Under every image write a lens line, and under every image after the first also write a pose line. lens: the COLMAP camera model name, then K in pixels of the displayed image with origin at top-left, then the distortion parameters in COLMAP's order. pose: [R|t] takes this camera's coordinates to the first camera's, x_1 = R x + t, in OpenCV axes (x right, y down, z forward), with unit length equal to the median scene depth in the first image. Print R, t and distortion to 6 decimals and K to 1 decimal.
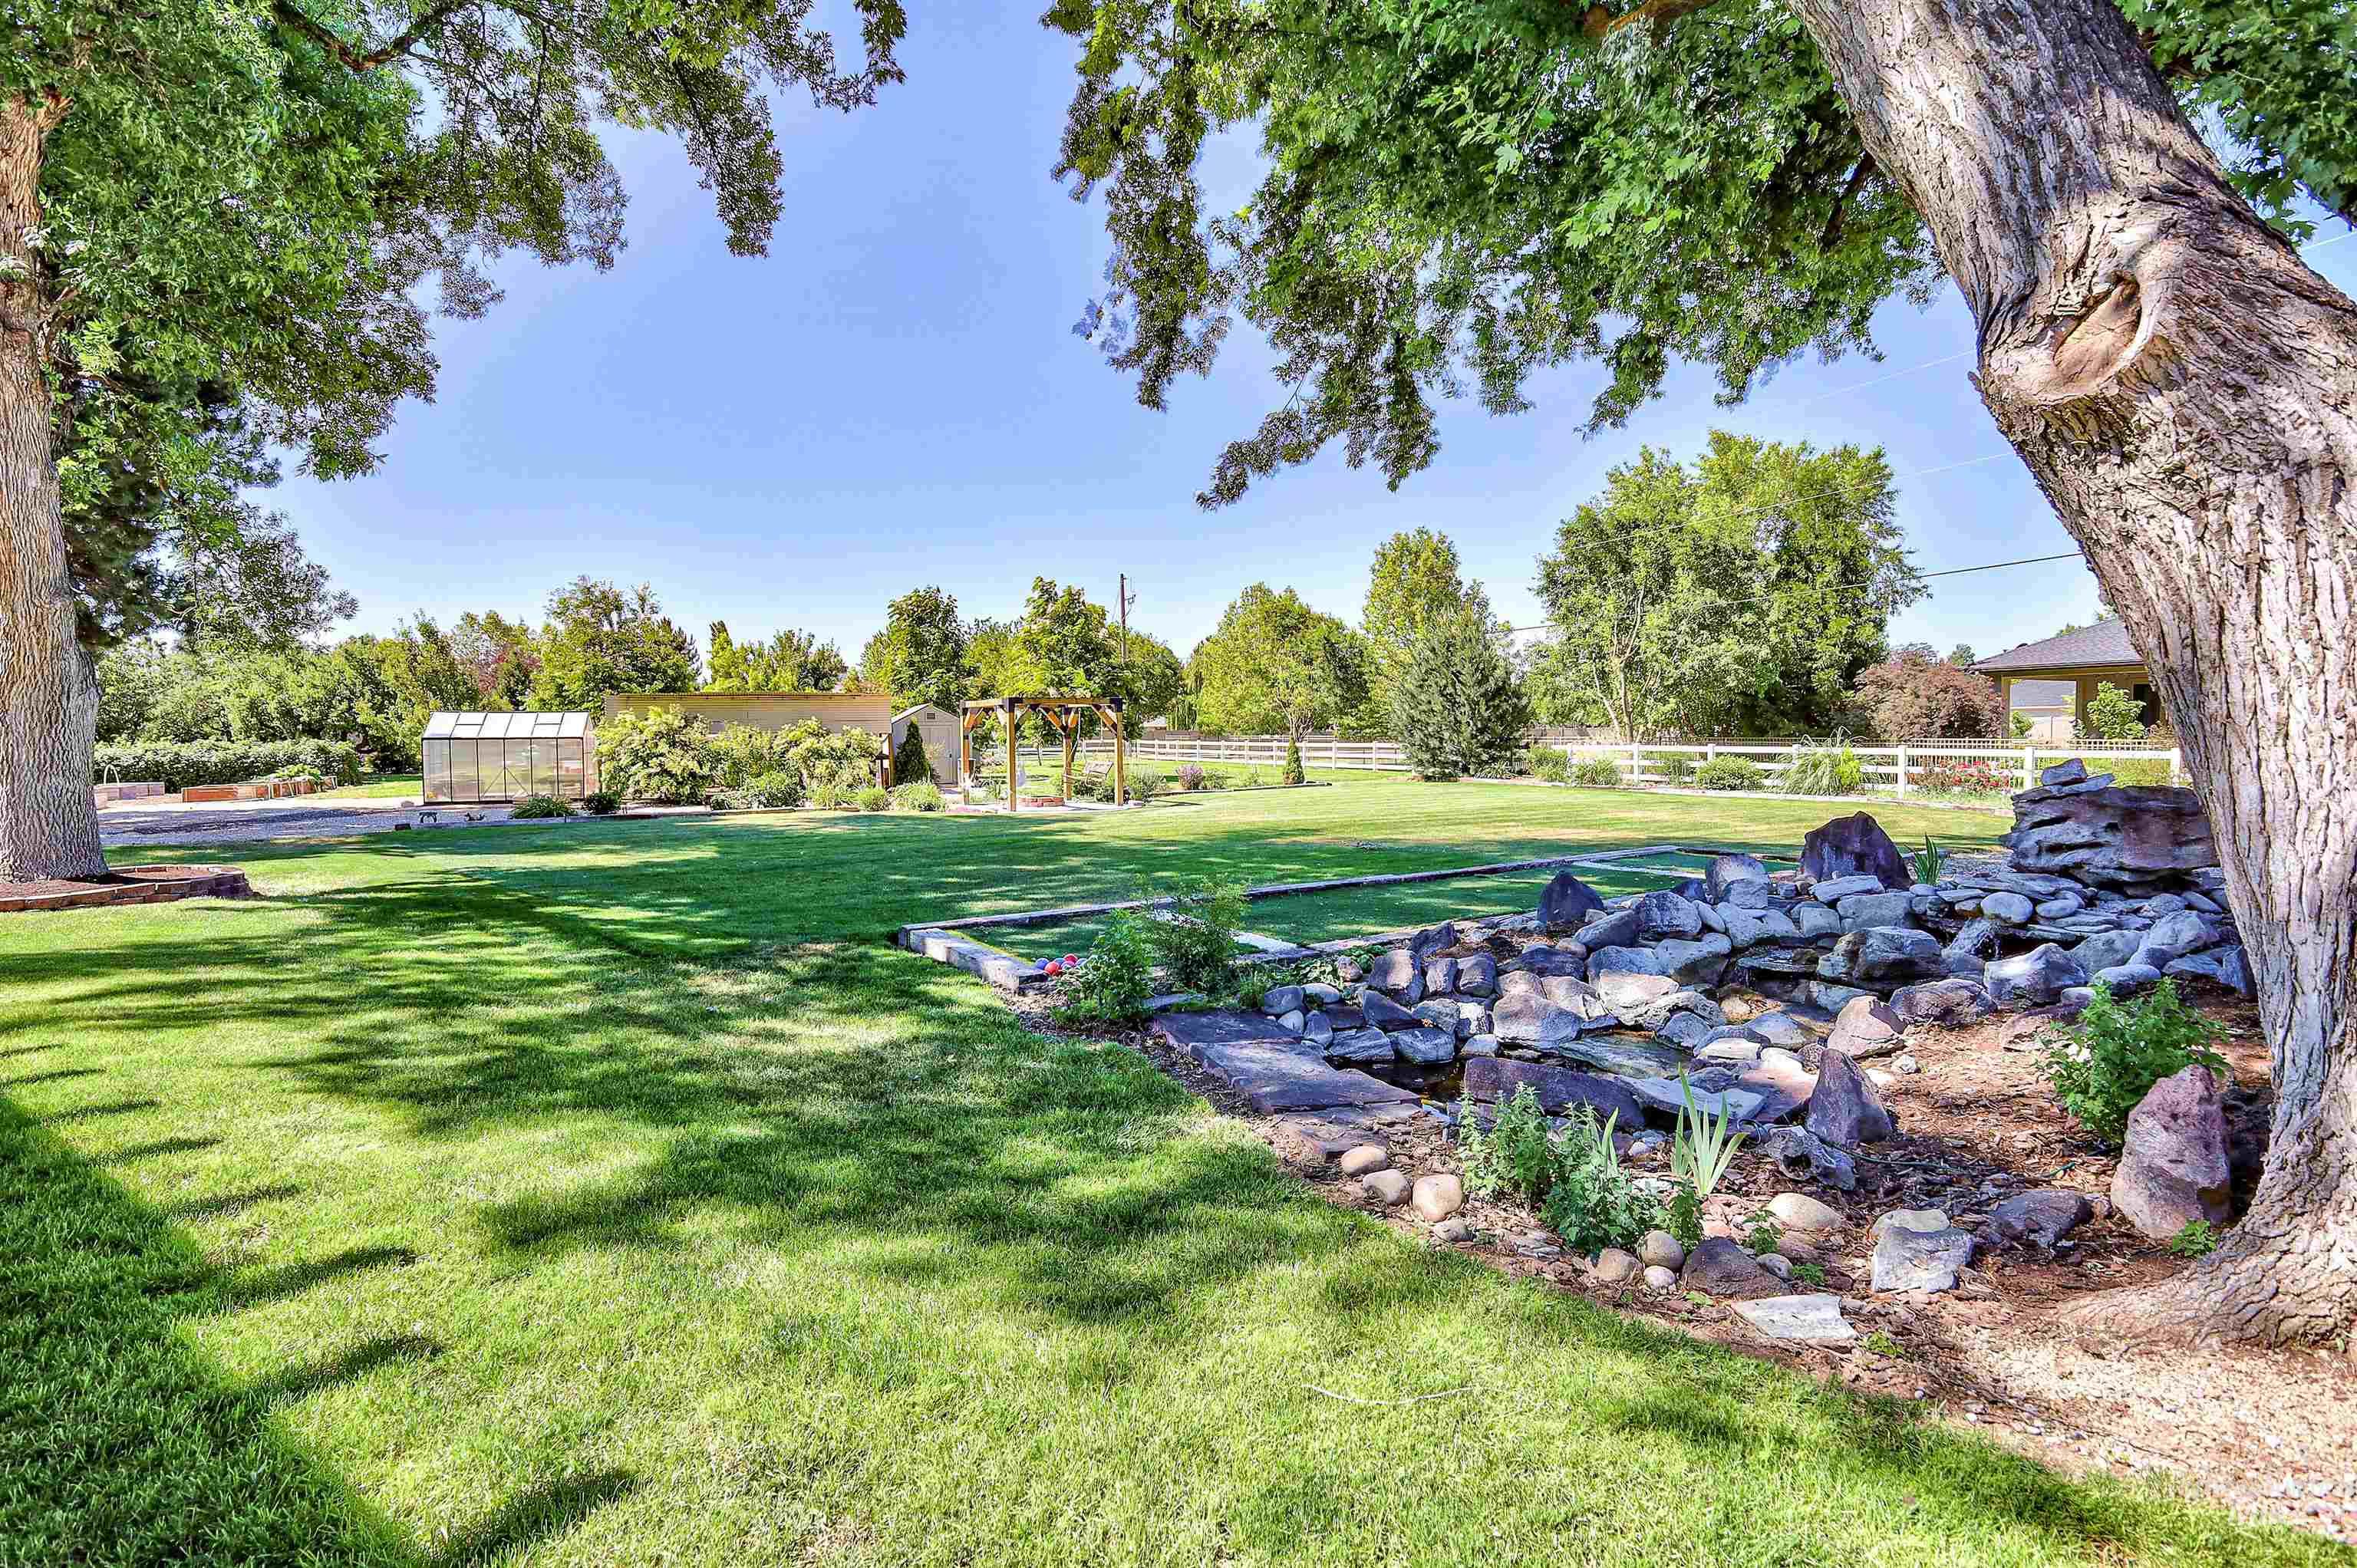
lens RADIAL K [[1140.6, 0, 1177.7], [0, 1140.6, 761.5], [0, 0, 1]] dist [-0.002151, 0.000290]
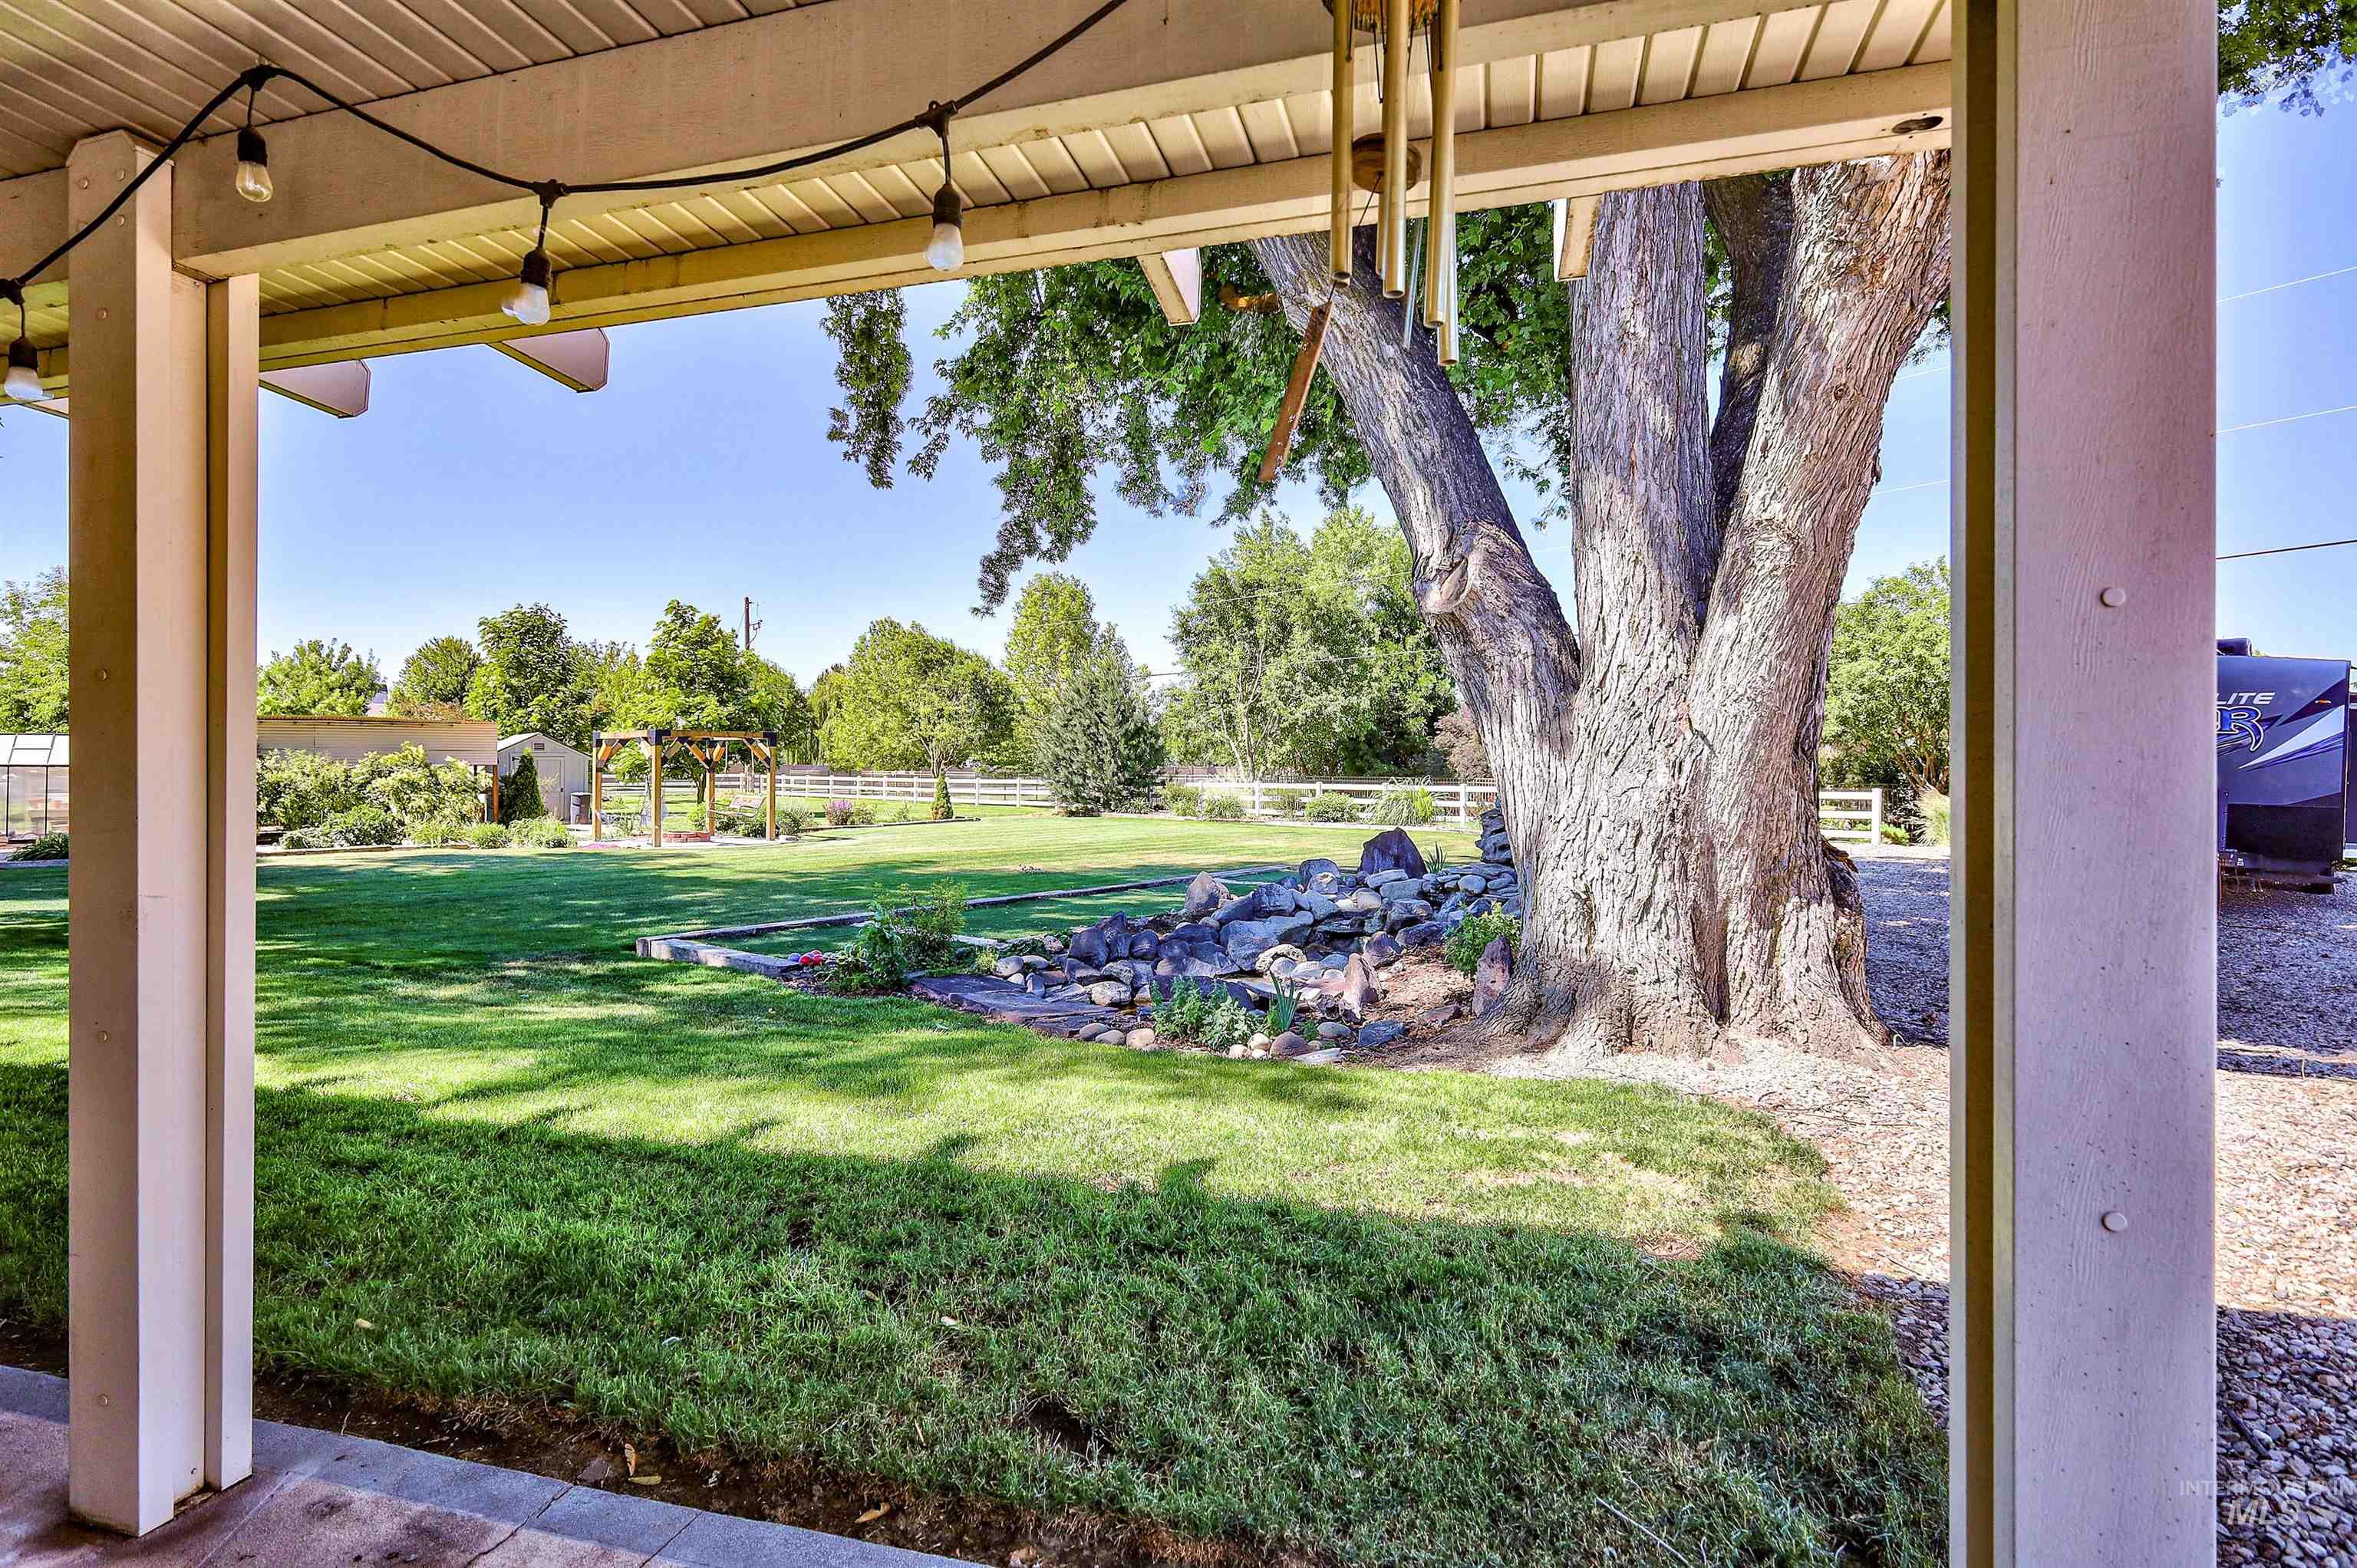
lens RADIAL K [[1208.6, 0, 1178.5], [0, 1208.6, 784.0], [0, 0, 1]] dist [0.001642, -0.000058]
pose [[0.950687, 0.006459, 0.310084, -0.034918], [-0.002457, 0.999909, -0.013296, 0.002527], [-0.310141, 0.011878, 0.950616, -0.091972]]
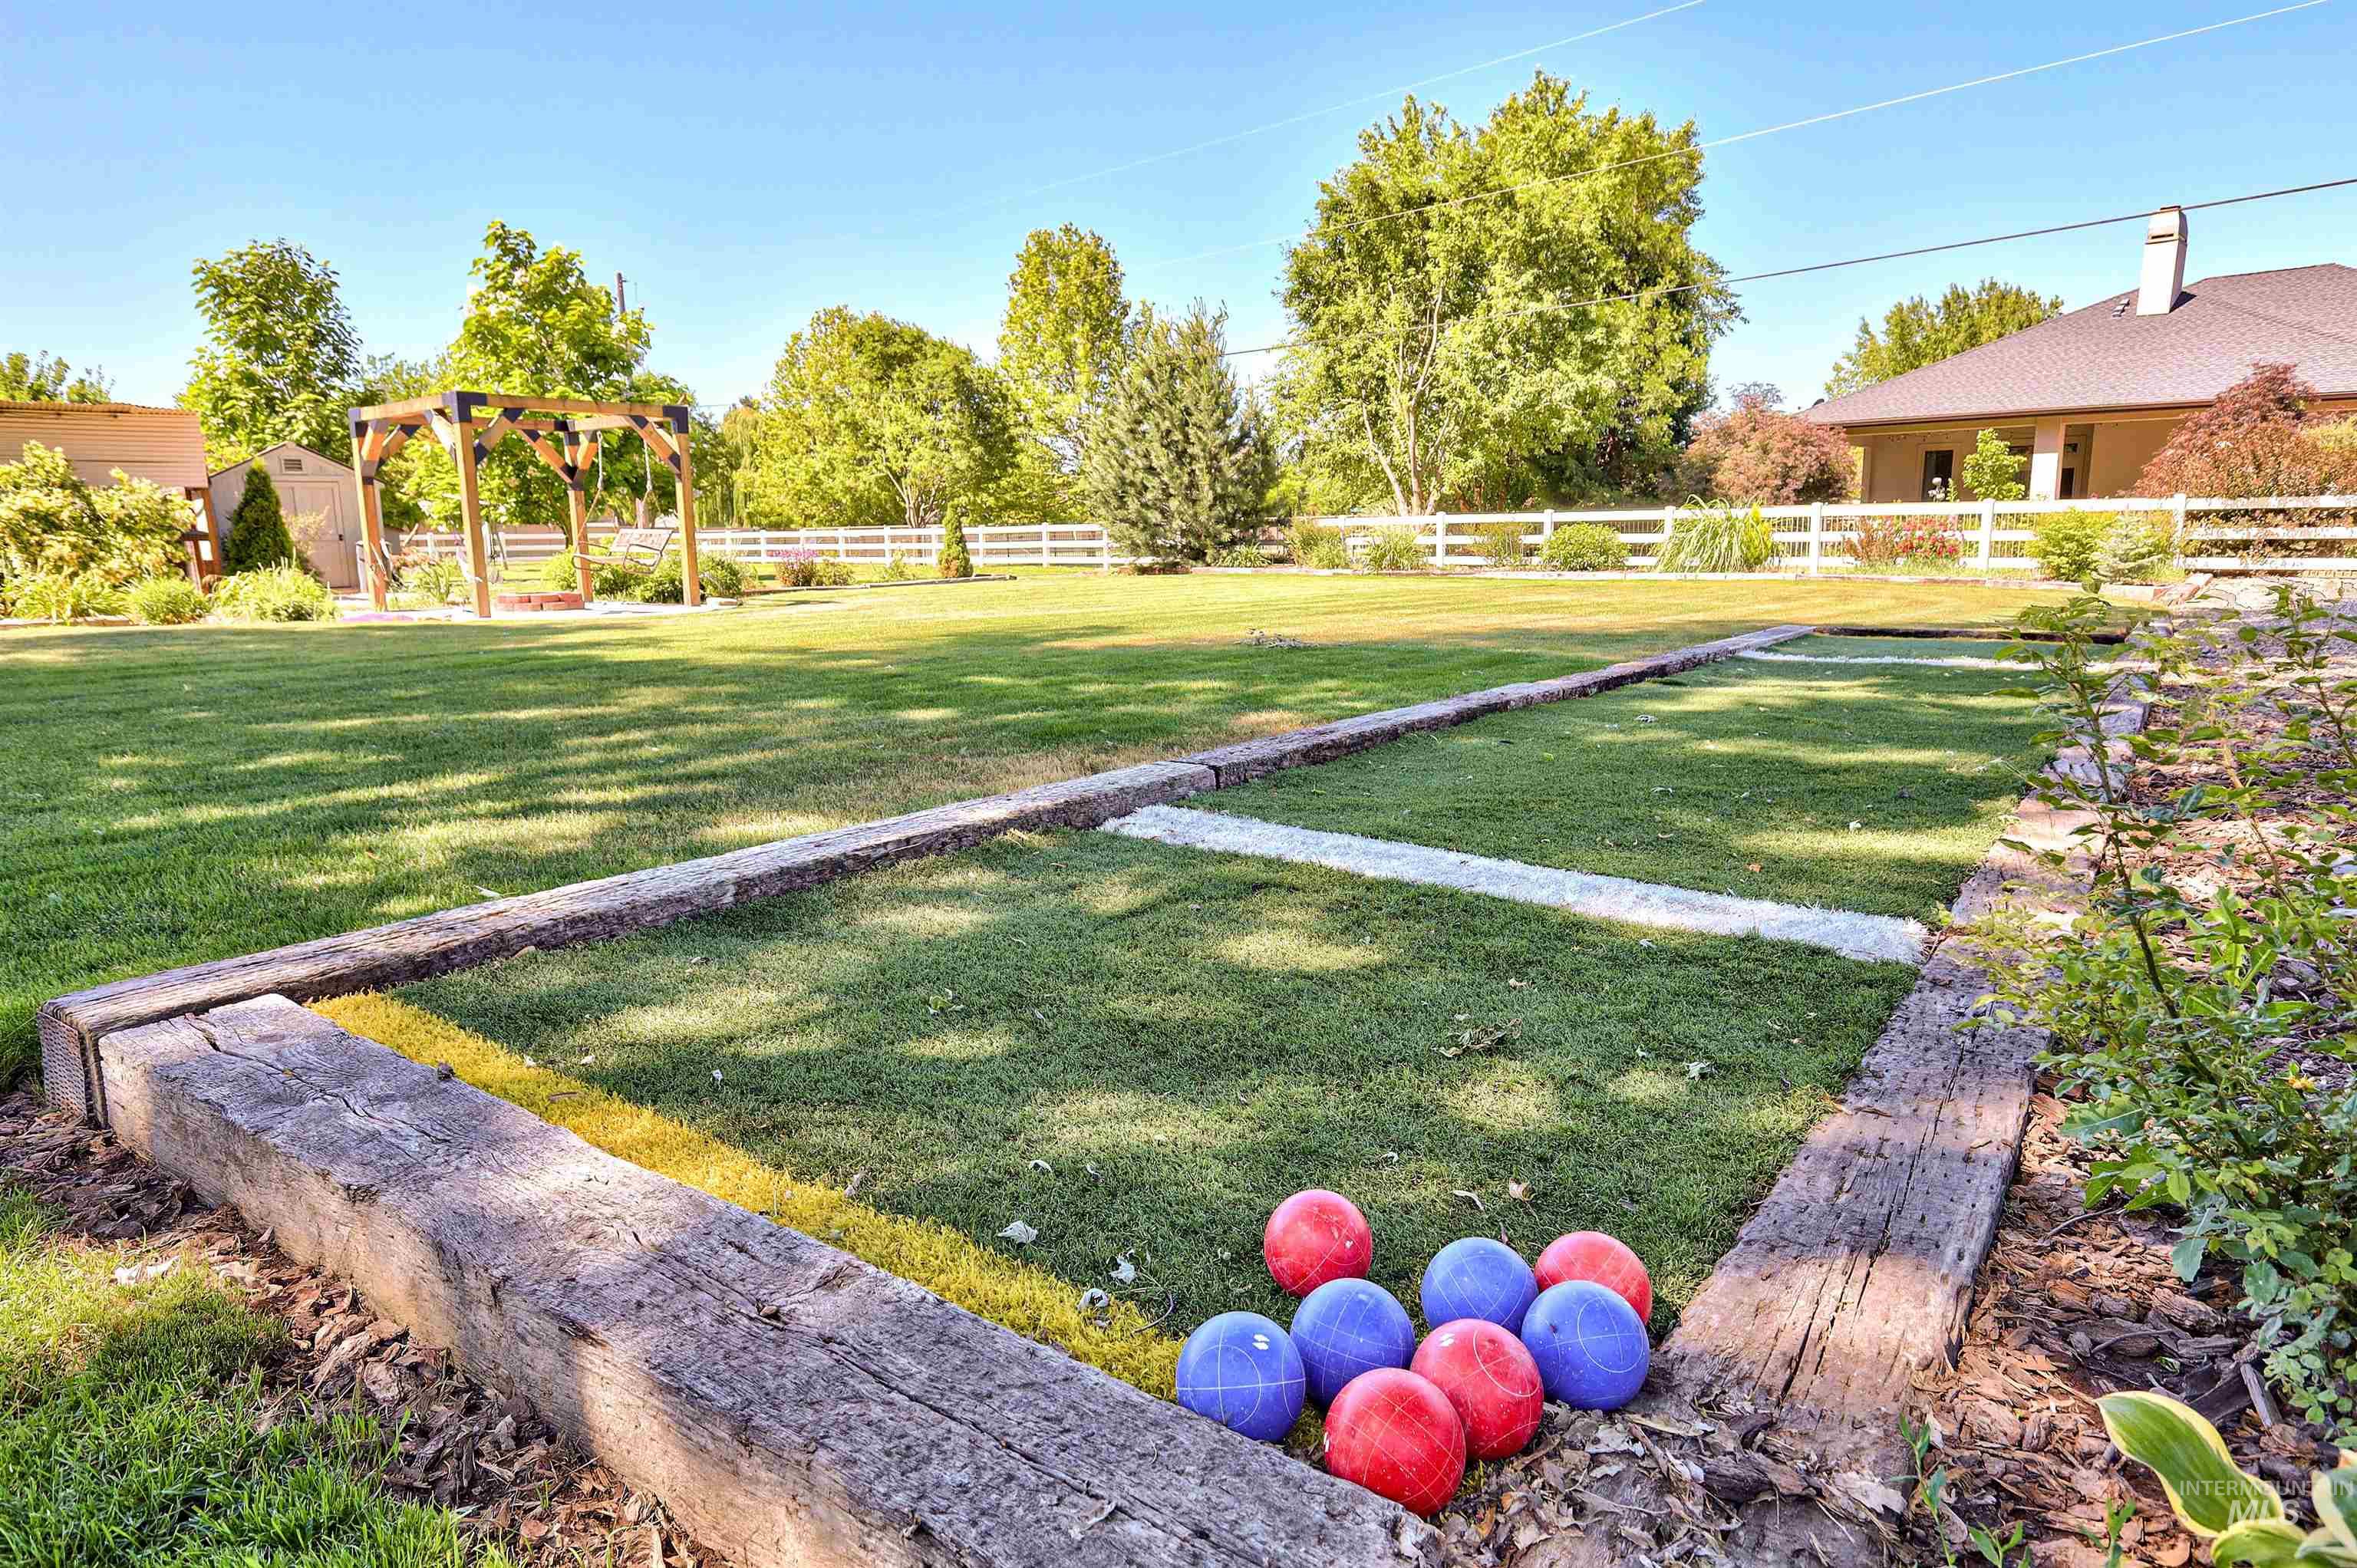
lens RADIAL K [[1348.6, 0, 1189.0], [0, 1348.6, 801.0], [0, 0, 1]] dist [0.003006, -0.002494]
pose [[0.938542, -0.065785, 0.338838, -0.046354], [0.010633, 0.986715, 0.162115, 0.023951], [-0.345002, -0.148548, 0.926773, 0.243322]]
